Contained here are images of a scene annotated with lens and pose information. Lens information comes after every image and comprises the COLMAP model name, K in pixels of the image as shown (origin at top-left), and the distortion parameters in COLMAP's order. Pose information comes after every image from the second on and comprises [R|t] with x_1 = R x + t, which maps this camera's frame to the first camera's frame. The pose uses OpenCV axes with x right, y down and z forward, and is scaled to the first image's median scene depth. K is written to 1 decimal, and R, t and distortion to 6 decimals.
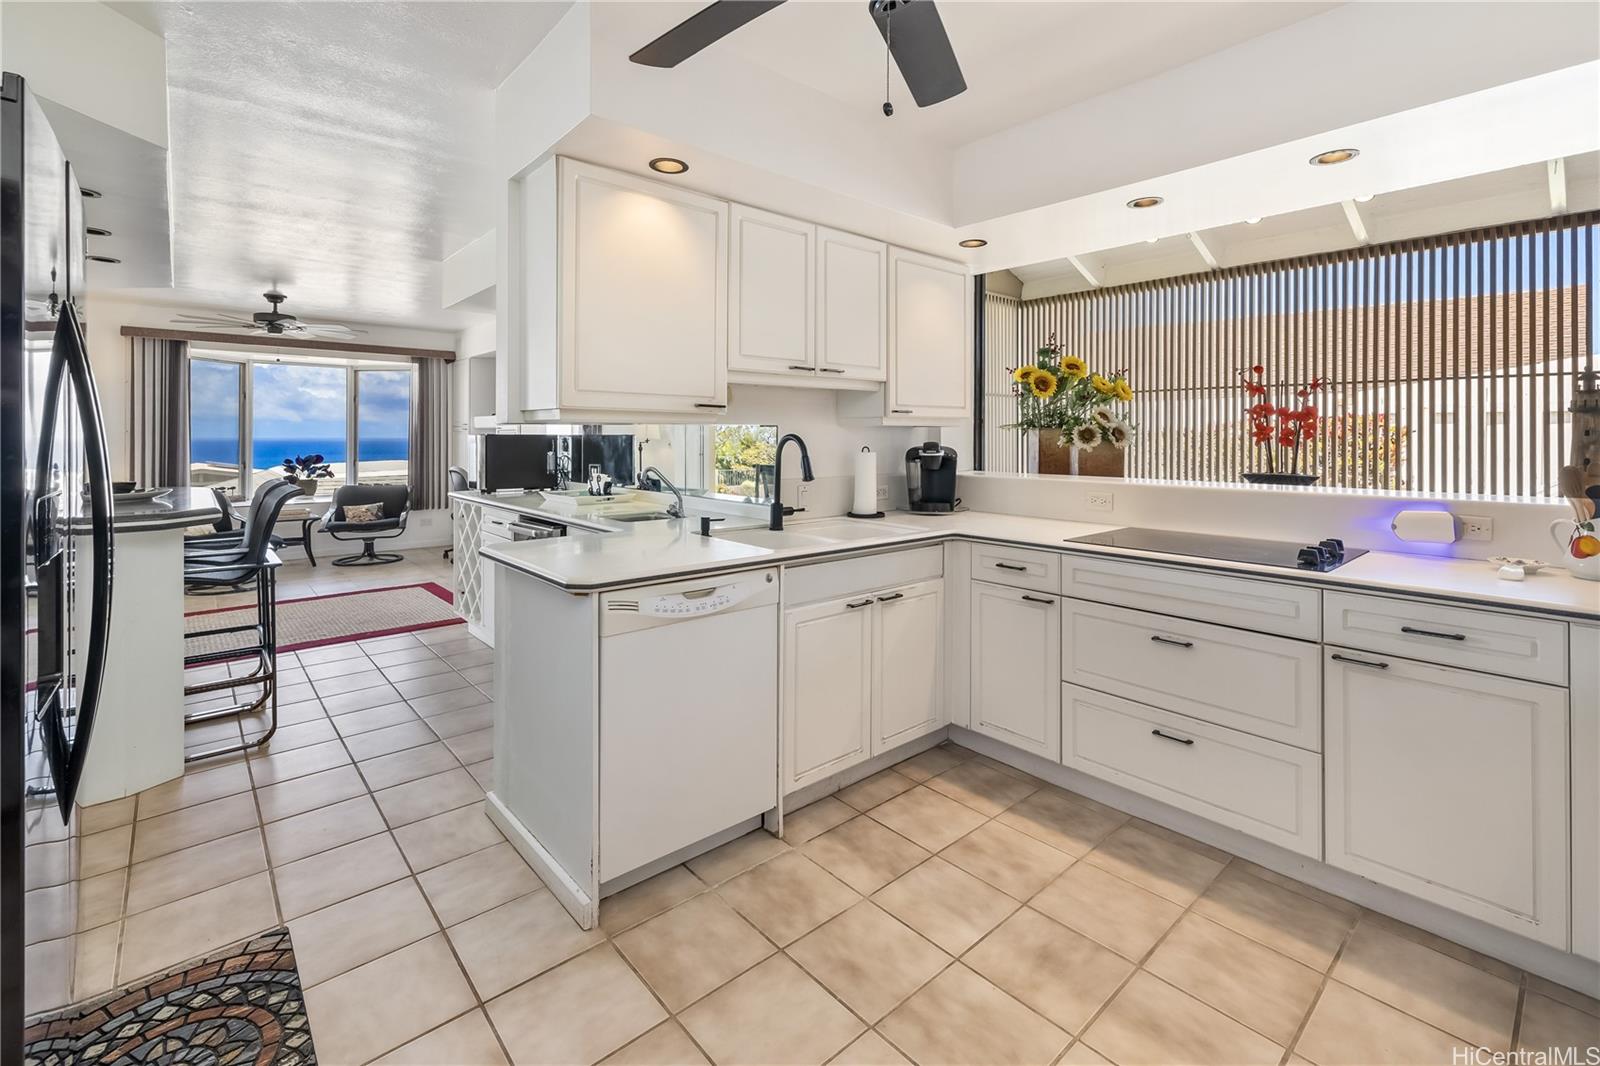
lens RADIAL K [[696.0, 0, 826.1], [0, 696.0, 435.4], [0, 0, 1]] dist [-0.002470, 0.001471]
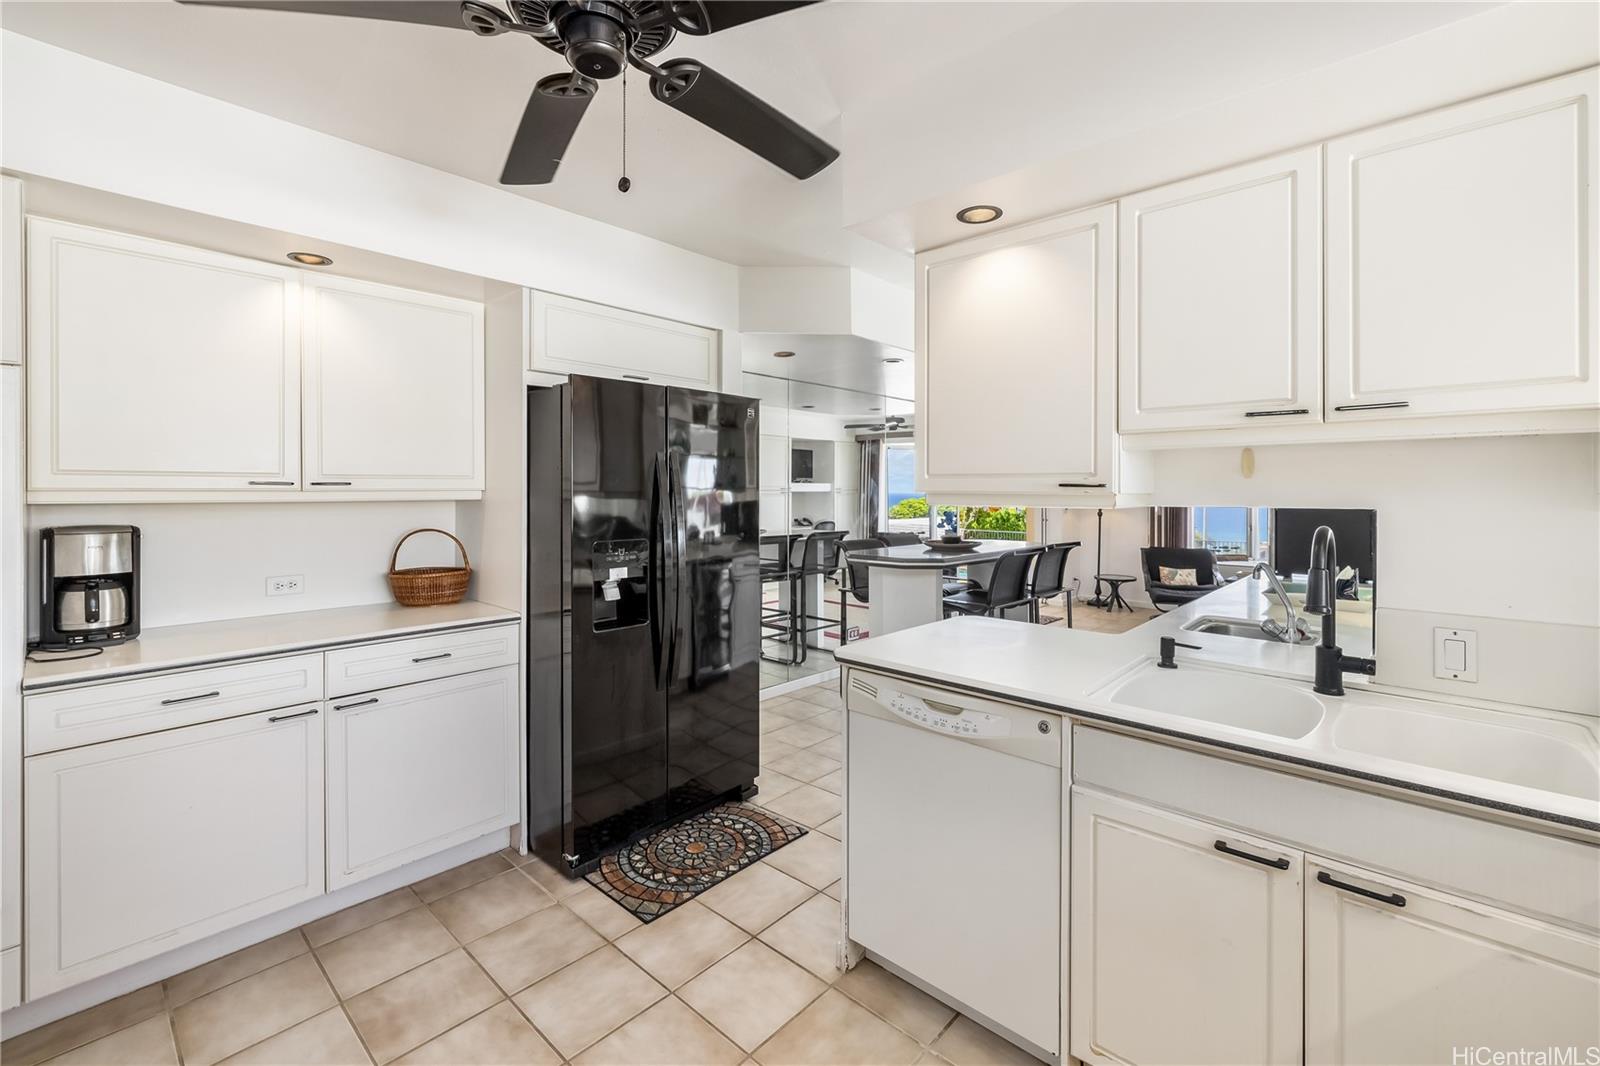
lens RADIAL K [[696.0, 0, 802.9], [0, 696.0, 491.0], [0, 0, 1]] dist [-0.002470, 0.001471]
pose [[0.083820, -0.001525, -0.996480, 0.206577], [-0.002213, 0.999996, -0.001717, -0.012411], [0.996478, 0.002349, 0.083817, 0.232482]]
